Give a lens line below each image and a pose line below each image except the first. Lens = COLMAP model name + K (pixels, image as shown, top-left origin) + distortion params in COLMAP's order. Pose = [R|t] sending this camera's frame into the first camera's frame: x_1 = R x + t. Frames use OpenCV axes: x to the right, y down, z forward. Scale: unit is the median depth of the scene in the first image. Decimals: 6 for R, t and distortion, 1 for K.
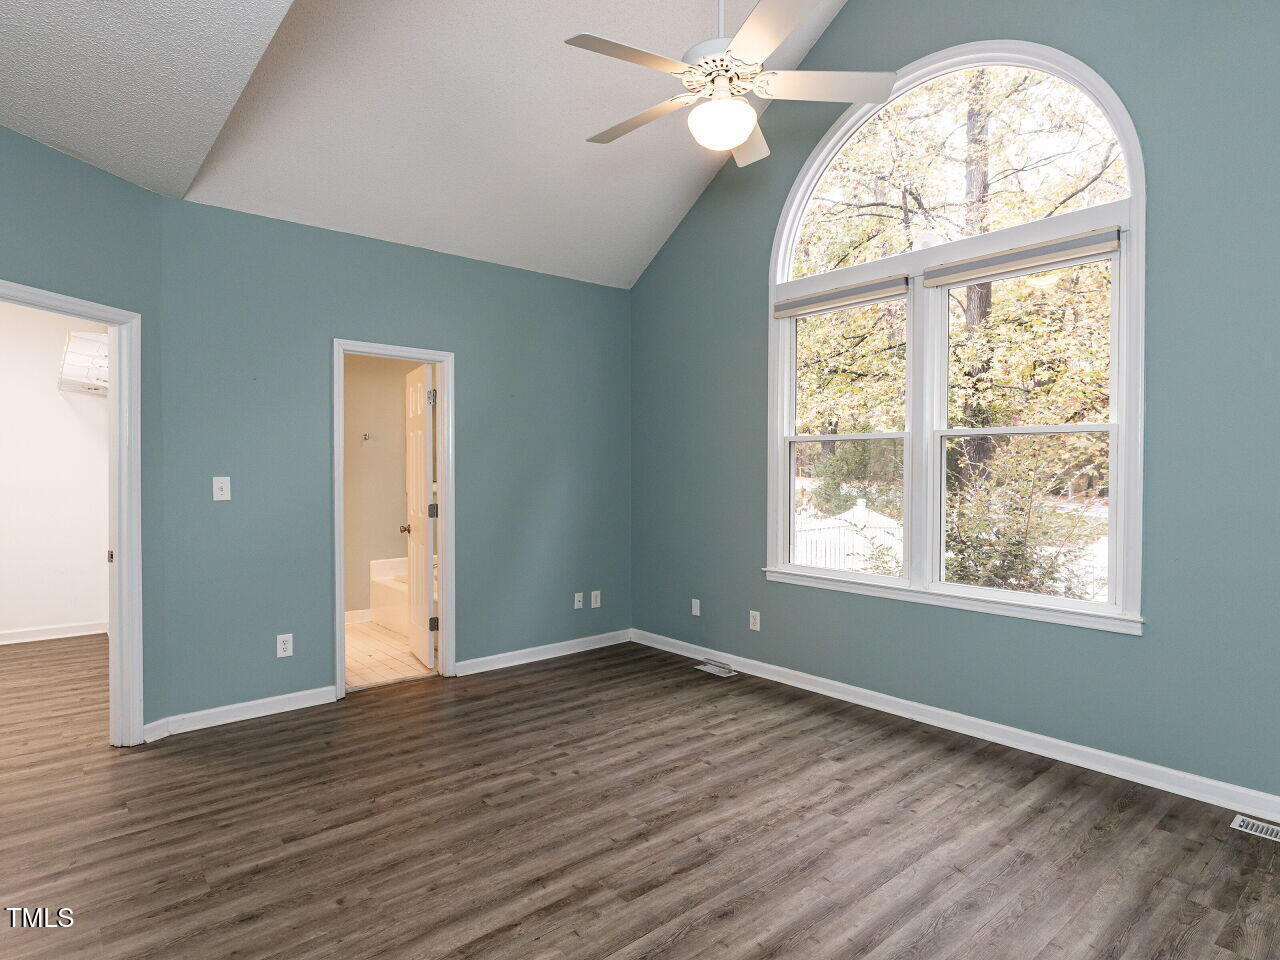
lens RADIAL K [[720.0, 0, 629.1], [0, 720.0, 475.3], [0, 0, 1]] dist [-0.006248, 0.000439]
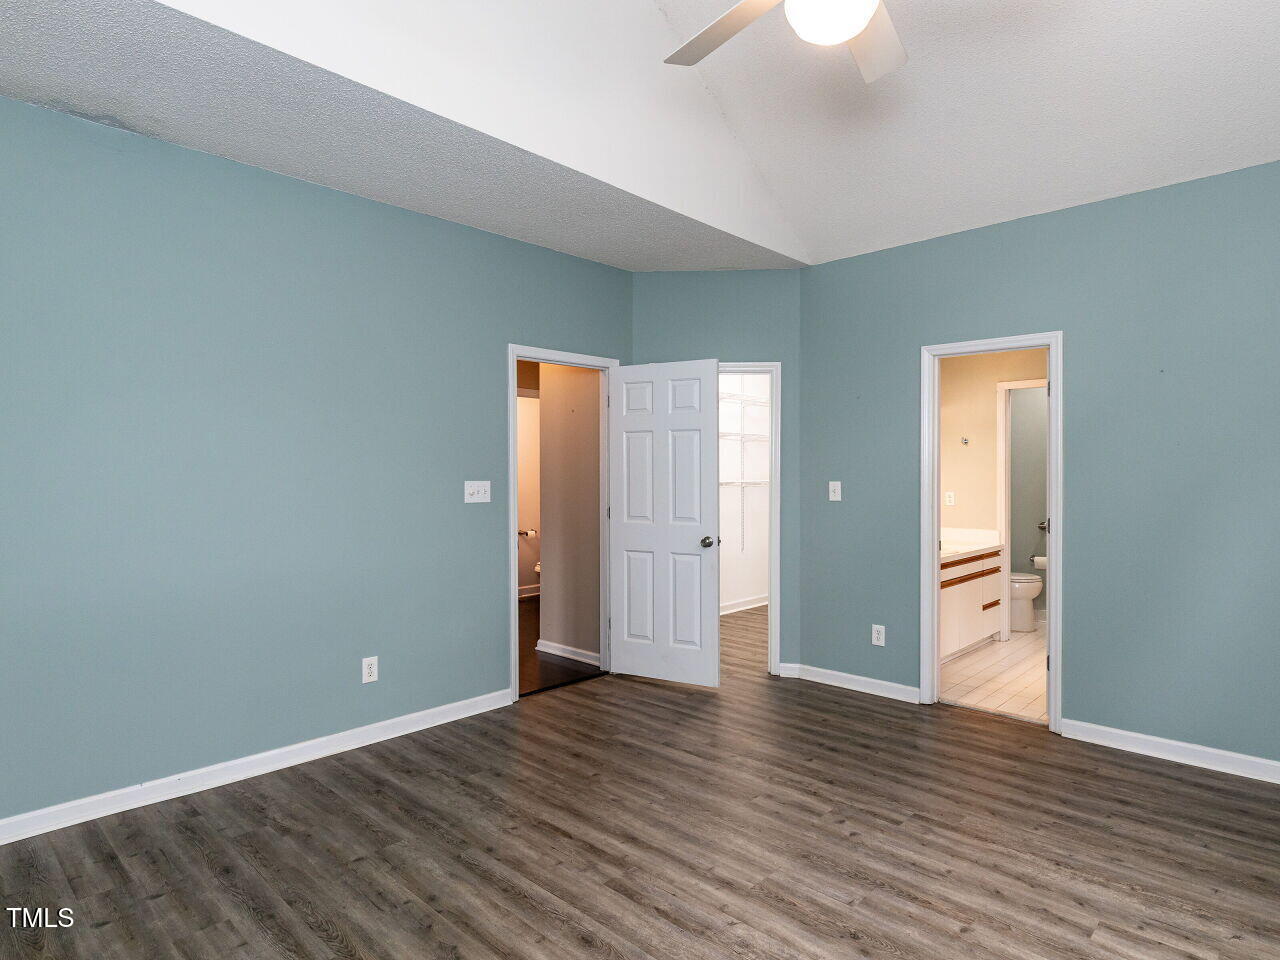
lens RADIAL K [[720.0, 0, 628.6], [0, 720.0, 479.1], [0, 0, 1]] dist [-0.006248, 0.000439]
pose [[0.108389, 0.010042, -0.994058, 0.682870], [-0.009933, 0.999910, 0.009018, -0.010637], [0.994059, 0.008897, 0.108479, 0.592394]]
